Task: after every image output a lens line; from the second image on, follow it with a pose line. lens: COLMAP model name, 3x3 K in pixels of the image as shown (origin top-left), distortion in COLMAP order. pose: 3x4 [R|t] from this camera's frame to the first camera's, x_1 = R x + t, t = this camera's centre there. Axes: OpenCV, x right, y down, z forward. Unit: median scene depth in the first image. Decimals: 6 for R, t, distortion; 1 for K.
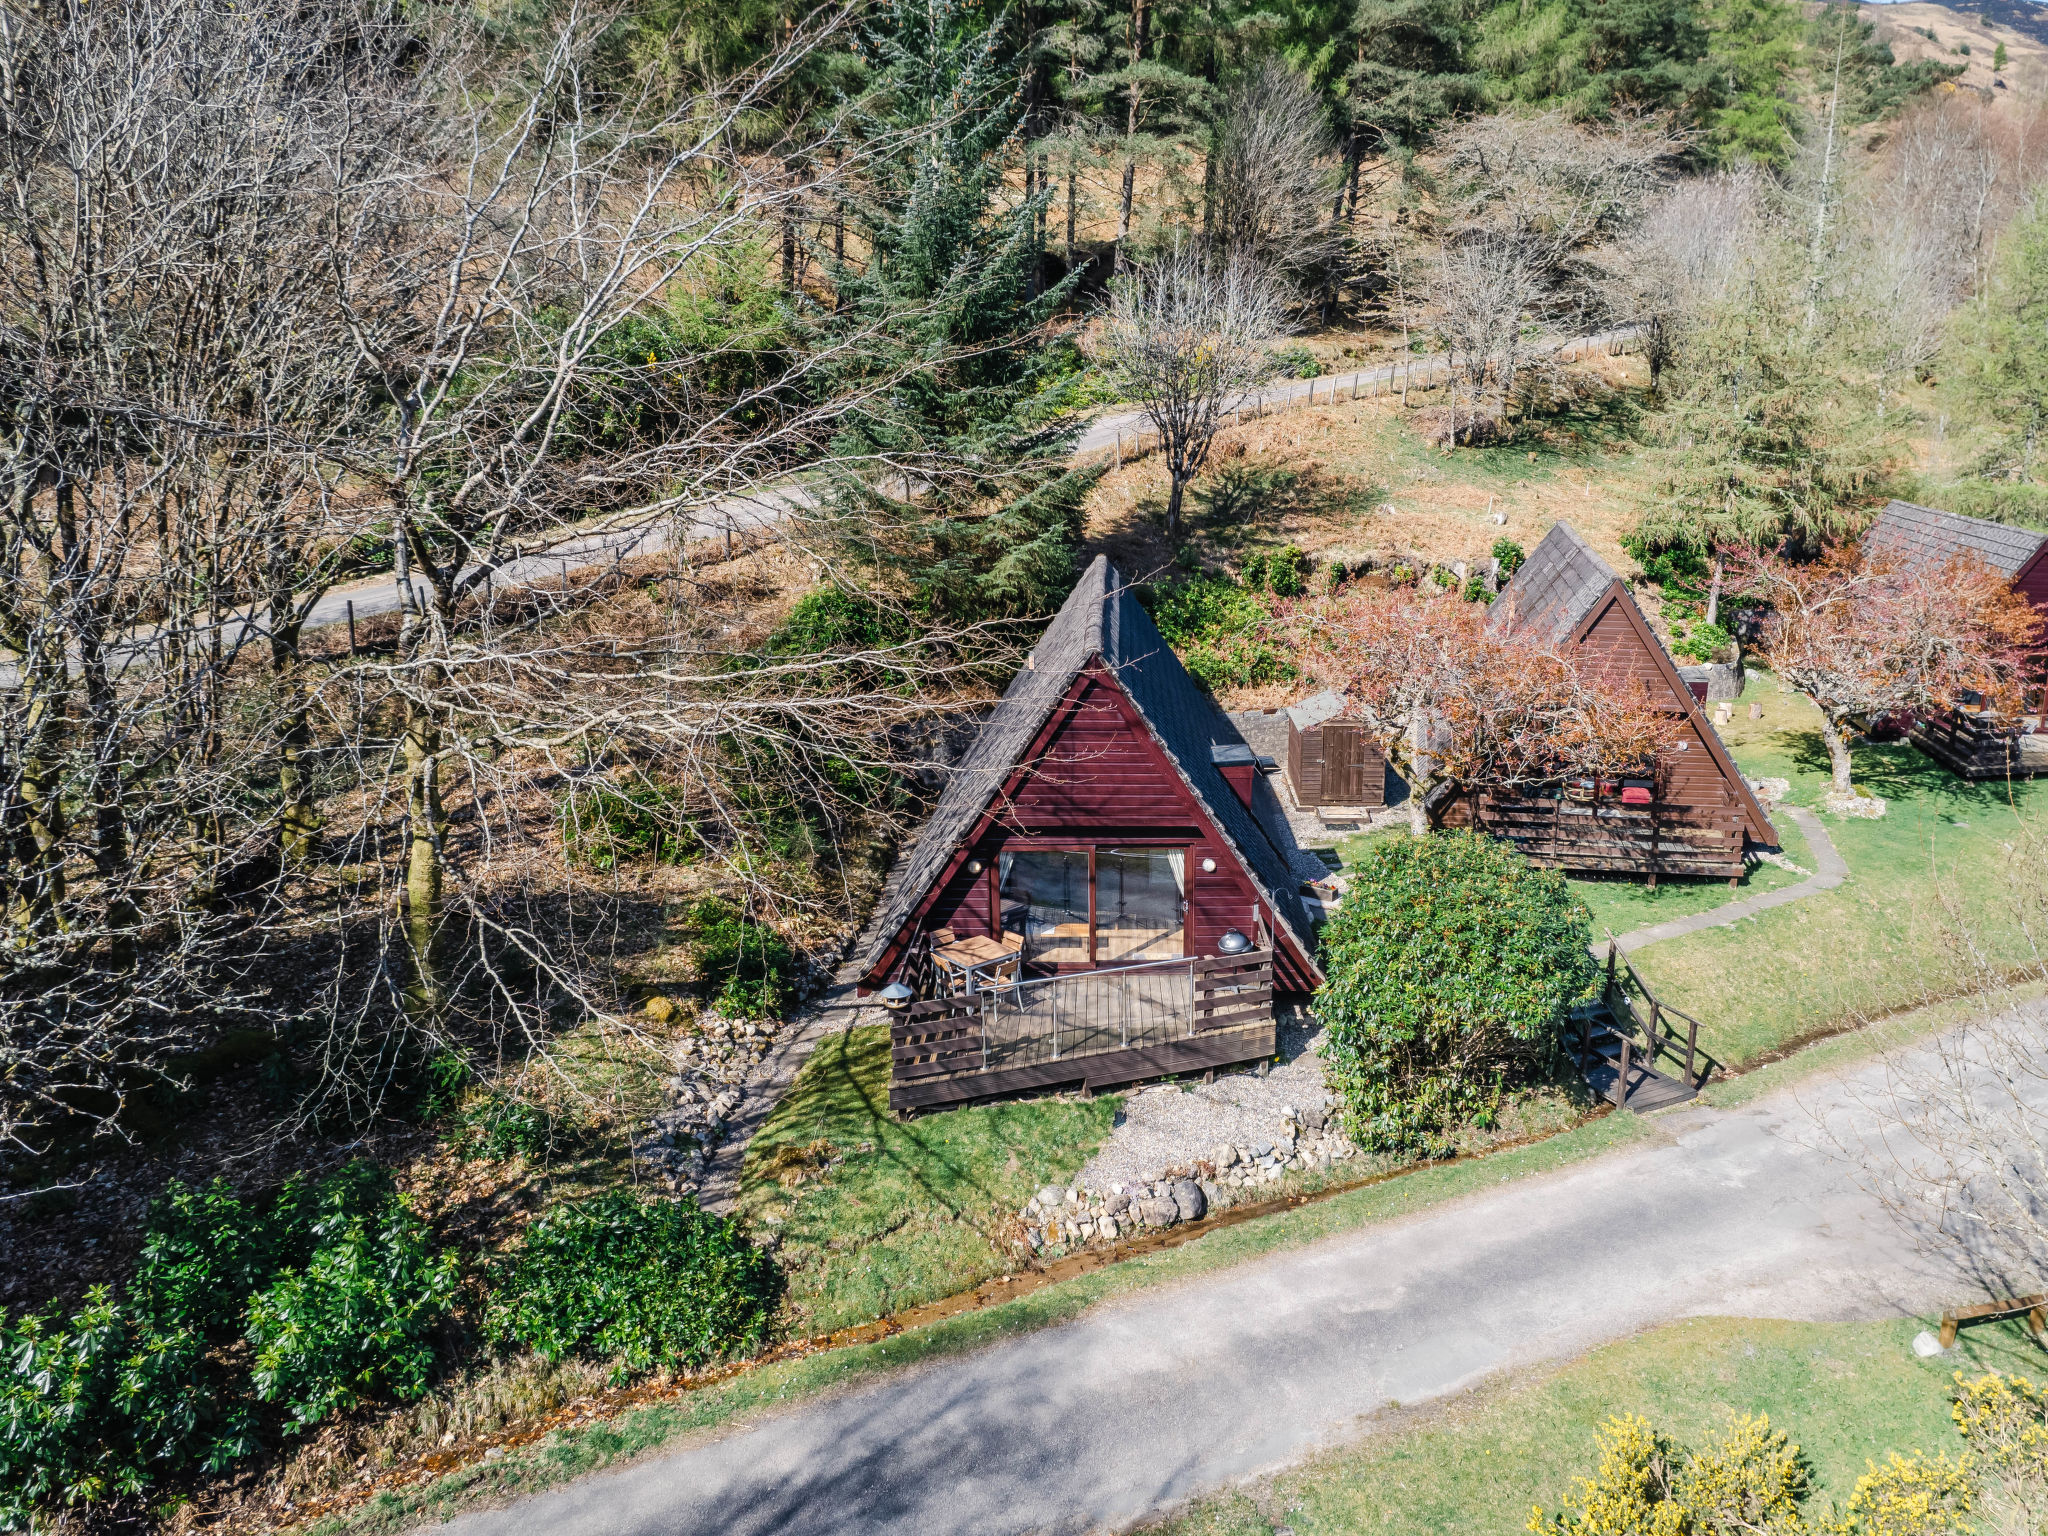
lens RADIAL K [[1552.1, 0, 1160.3], [0, 1552.1, 827.4], [0, 0, 1]] dist [-0.083264, 0.066538]
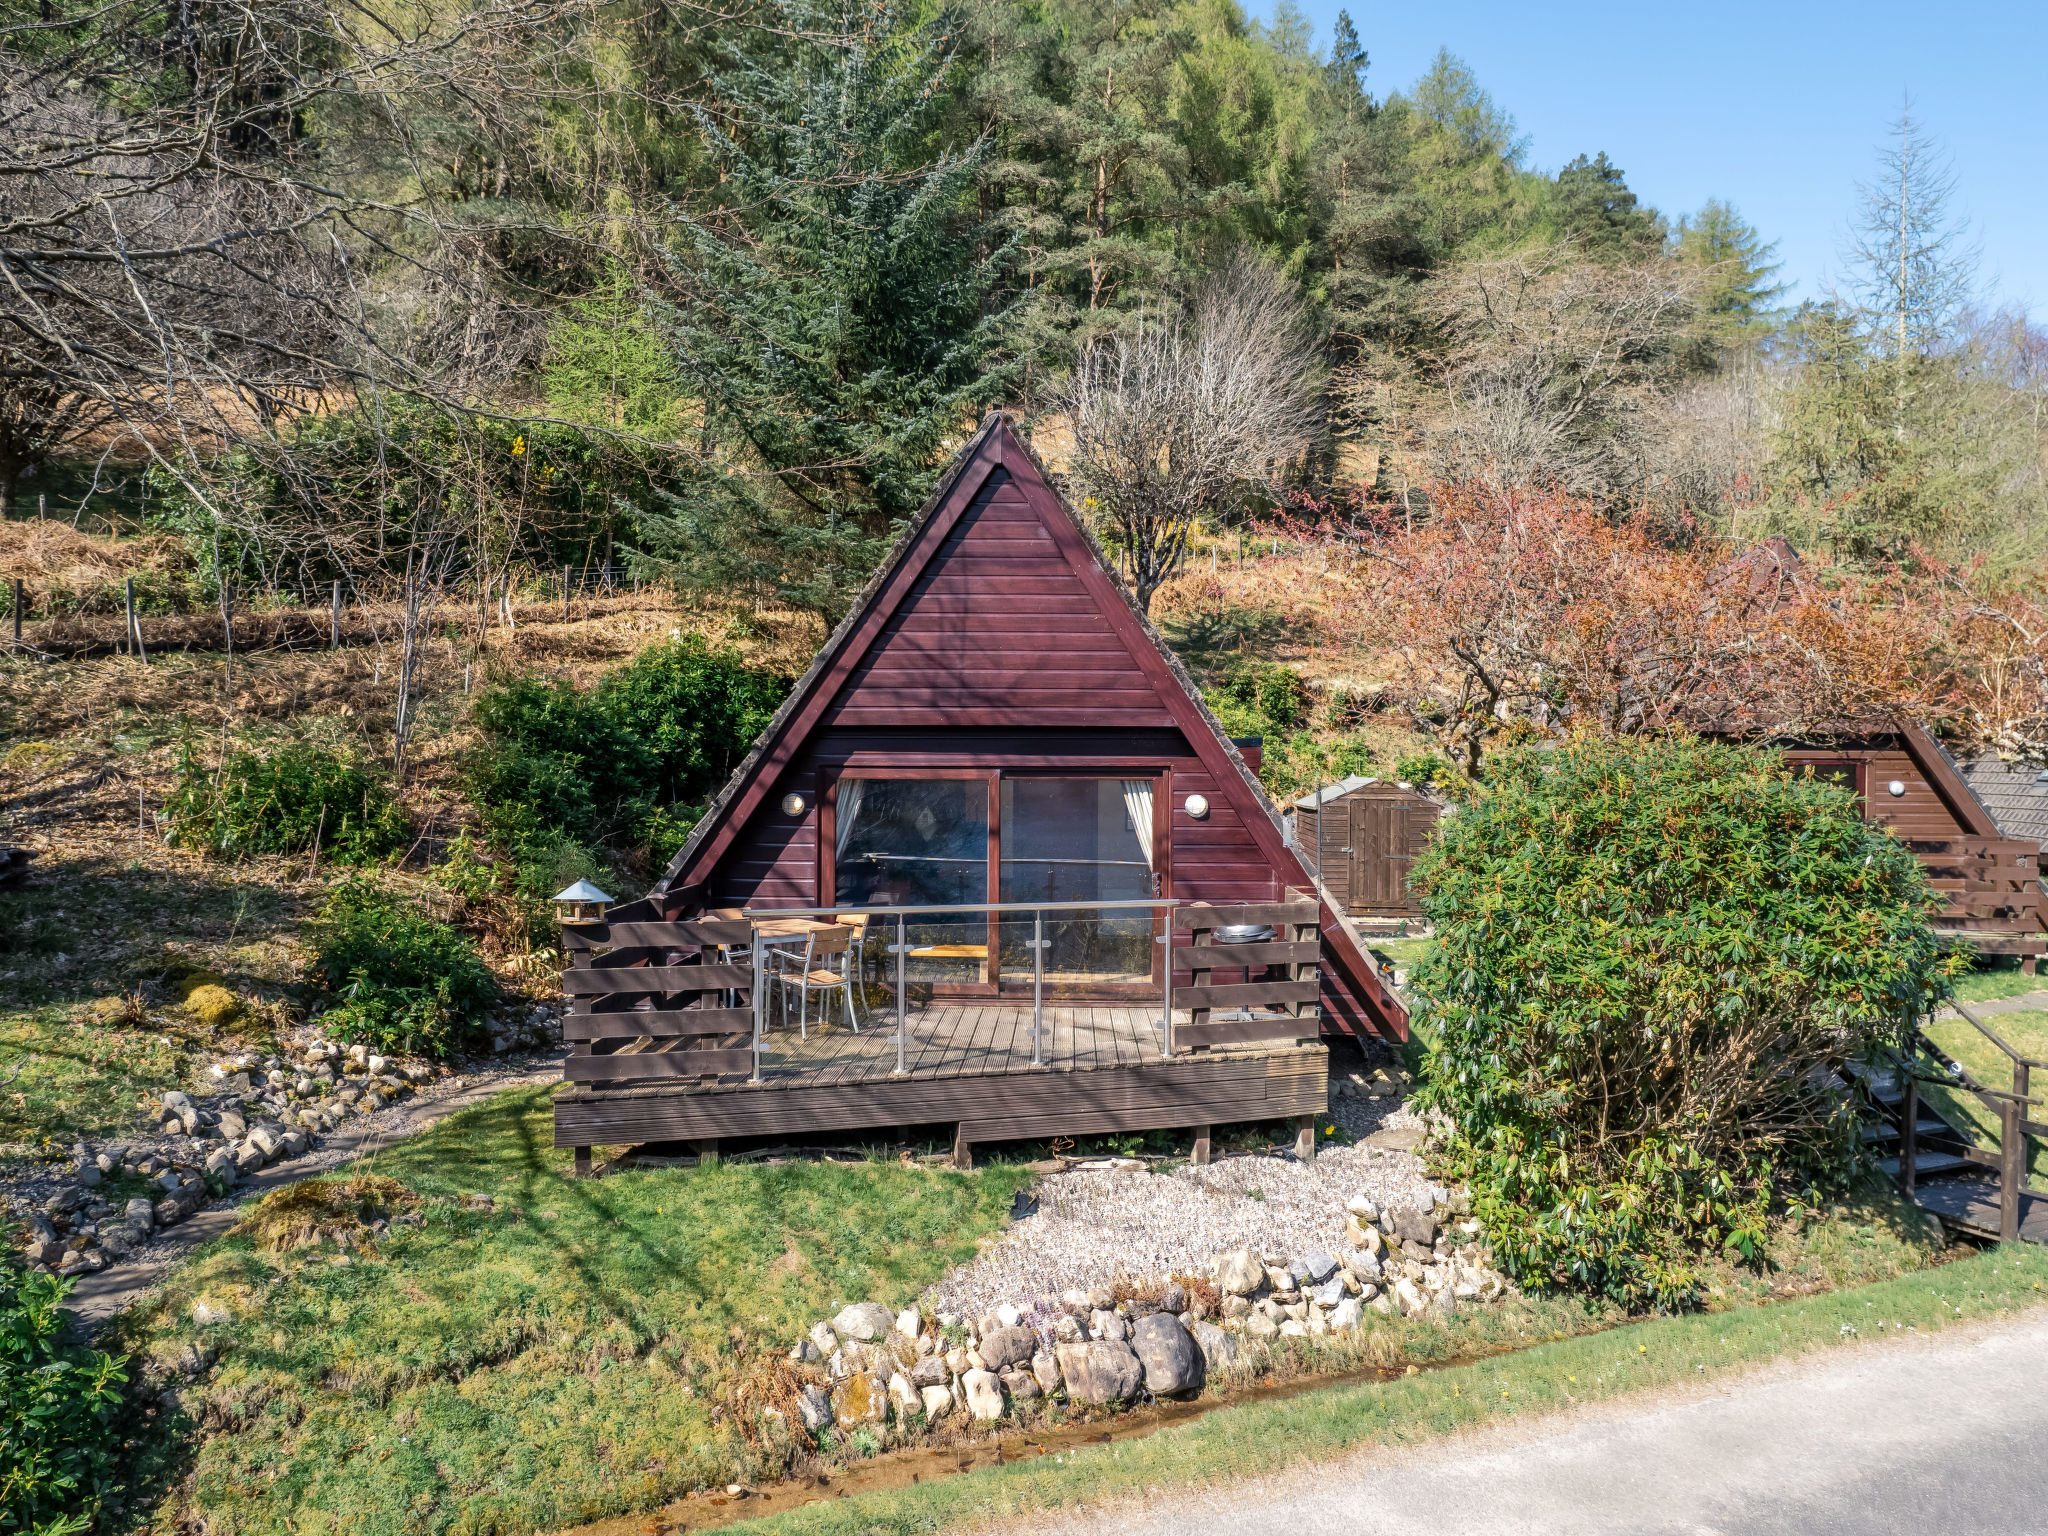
lens RADIAL K [[1576.3, 0, 1013.2], [0, 1576.3, 777.1], [0, 0, 1]] dist [-0.082943, 0.076551]
pose [[0.997350, 0.001614, -0.072736, 0.006478], [-0.020879, 0.964051, -0.264897, 0.186297], [0.069693, 0.265714, 0.961529, 0.469374]]
